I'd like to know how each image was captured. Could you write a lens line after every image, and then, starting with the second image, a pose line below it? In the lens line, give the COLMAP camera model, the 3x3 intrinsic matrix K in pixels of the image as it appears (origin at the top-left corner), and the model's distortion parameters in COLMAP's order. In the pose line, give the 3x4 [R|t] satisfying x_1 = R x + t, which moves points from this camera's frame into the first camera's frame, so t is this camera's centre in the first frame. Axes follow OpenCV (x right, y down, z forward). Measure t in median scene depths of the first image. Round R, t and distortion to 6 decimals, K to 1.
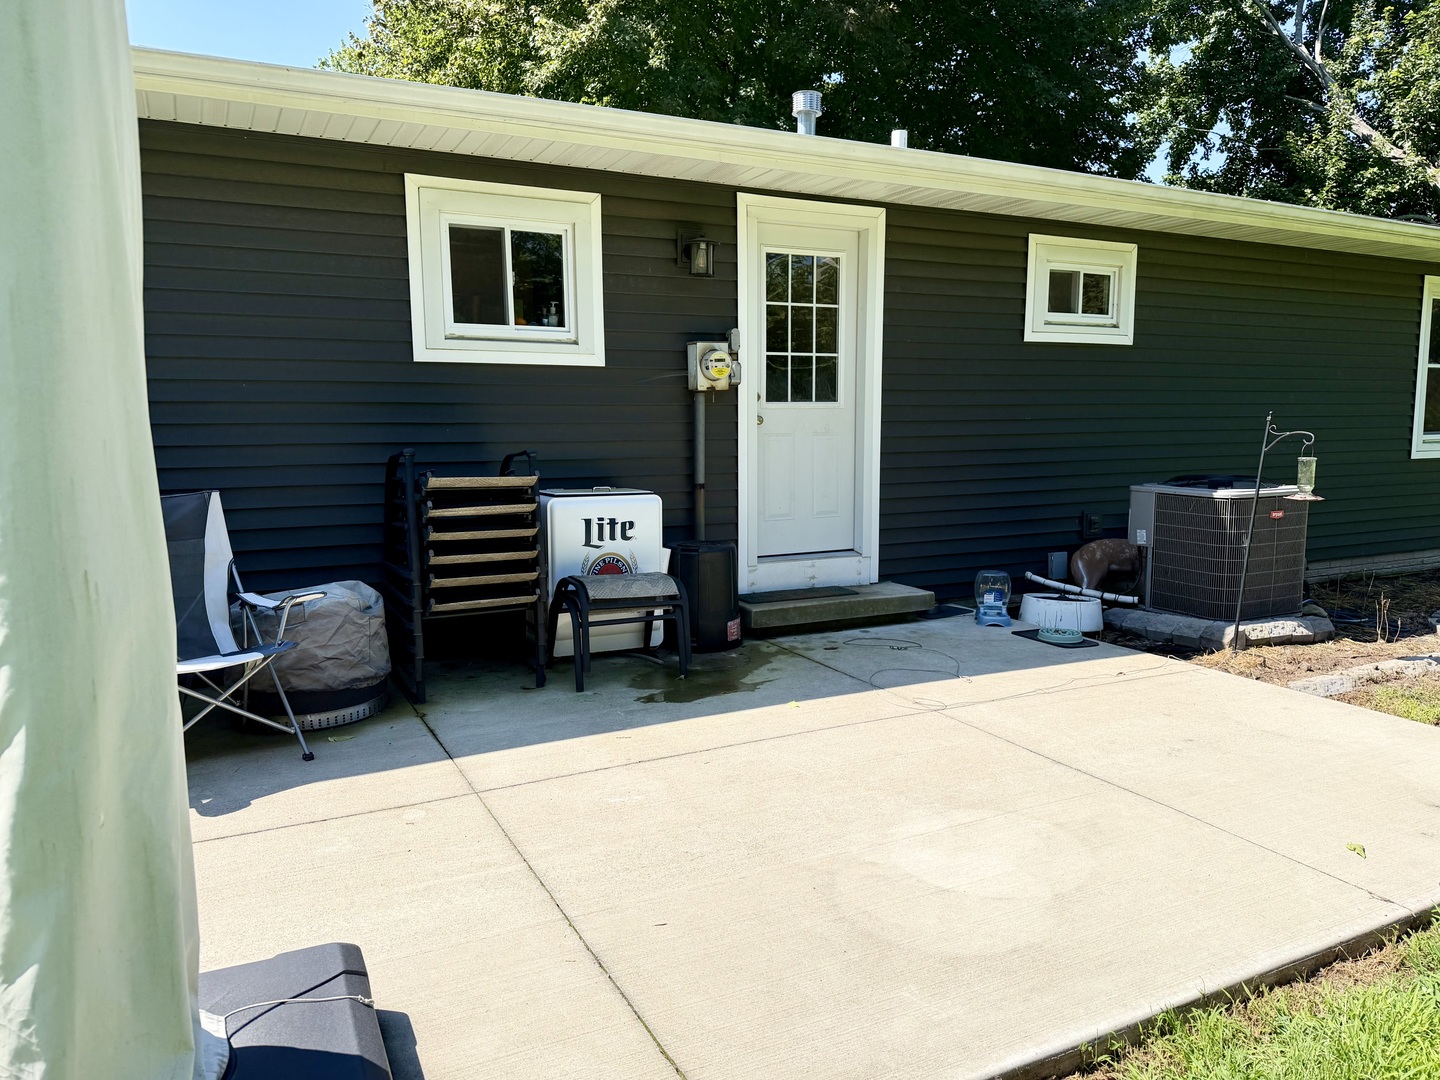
lens RADIAL K [[1019.1, 0, 724.1], [0, 1019.1, 548.0], [0, 0, 1]] dist [0.116537, -0.161417]
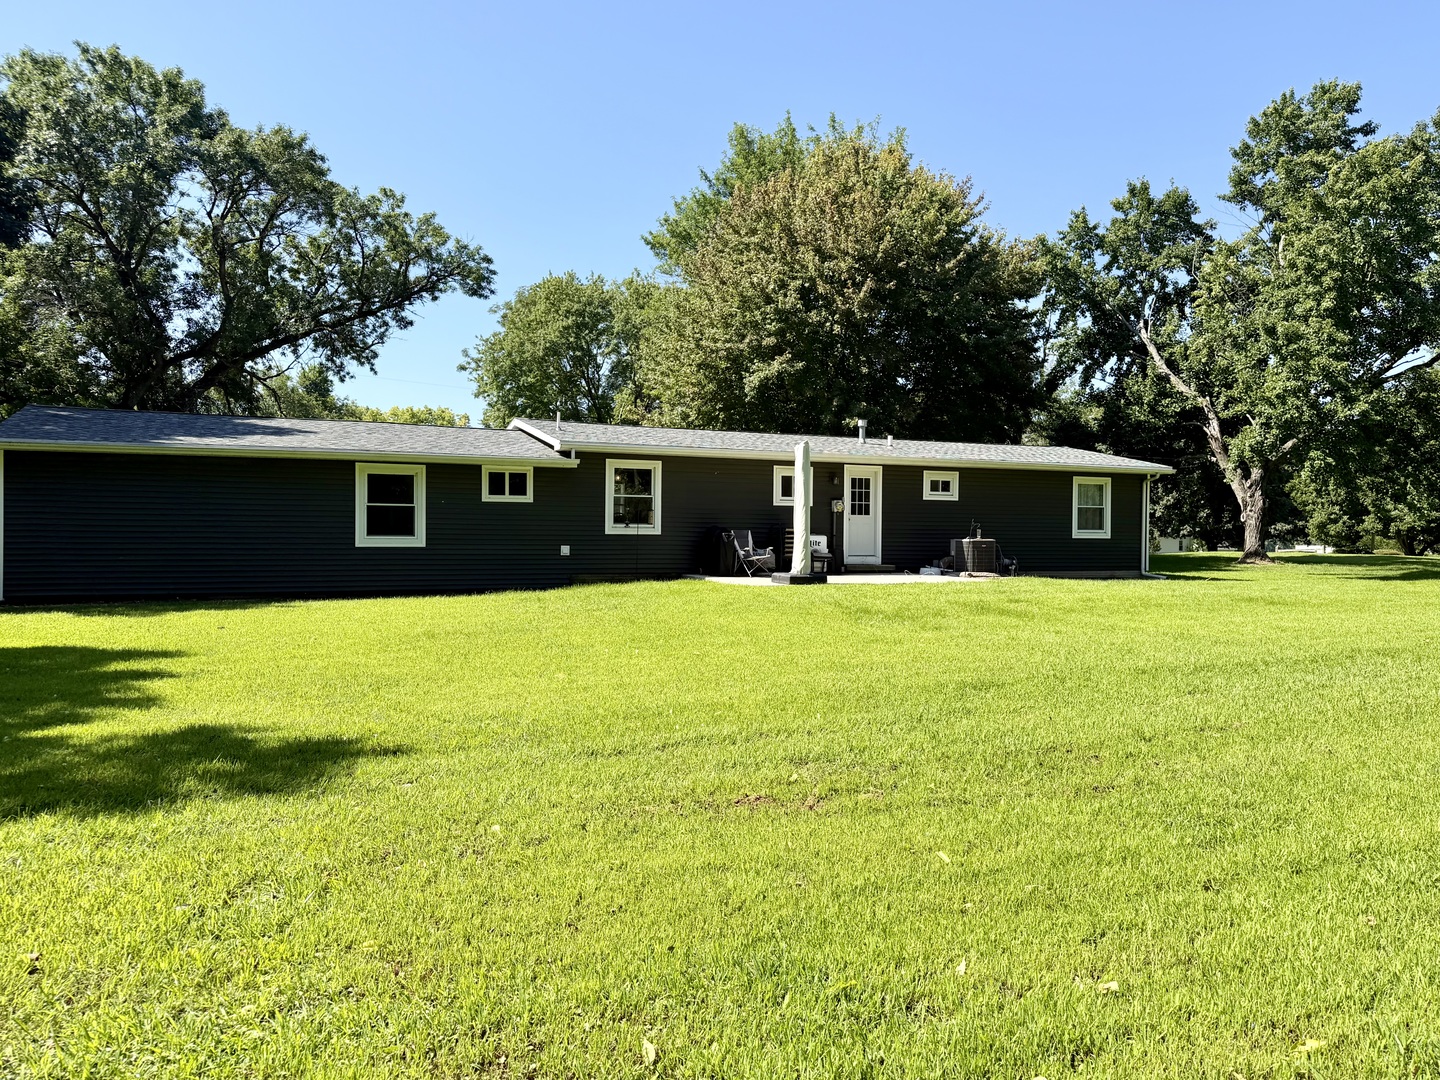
lens RADIAL K [[1019.1, 0, 724.1], [0, 1019.1, 548.0], [0, 0, 1]] dist [0.116537, -0.161417]
pose [[0.998311, 0.011896, -0.056872, -0.202014], [-0.018435, 0.993093, -0.115875, 0.407489], [0.055100, 0.116728, 0.991634, -2.650166]]
